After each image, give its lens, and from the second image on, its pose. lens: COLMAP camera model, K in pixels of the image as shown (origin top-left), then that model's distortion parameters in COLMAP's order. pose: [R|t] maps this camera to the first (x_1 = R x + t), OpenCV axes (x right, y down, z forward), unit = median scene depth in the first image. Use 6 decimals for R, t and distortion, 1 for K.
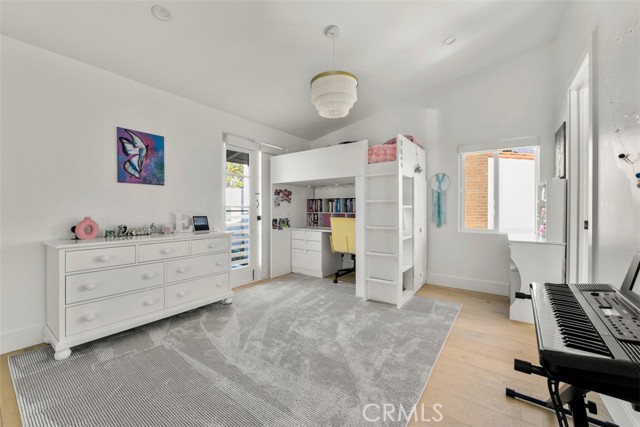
lens RADIAL K [[255.8, 0, 315.6], [0, 255.8, 211.1], [0, 0, 1]] dist [-0.004054, 0.000314]
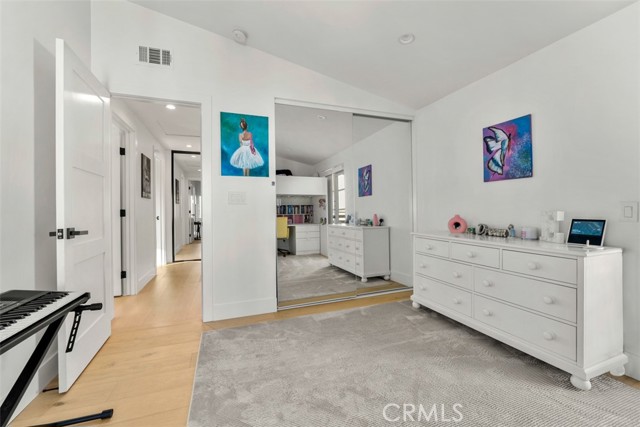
lens RADIAL K [[255.8, 0, 314.5], [0, 255.8, 210.0], [0, 0, 1]] dist [-0.004054, 0.000314]
pose [[-0.538231, 0.004400, -0.842786, 0.441677], [0.002900, 0.999990, 0.003368, -0.006210], [0.842793, -0.000631, -0.538238, 0.942011]]
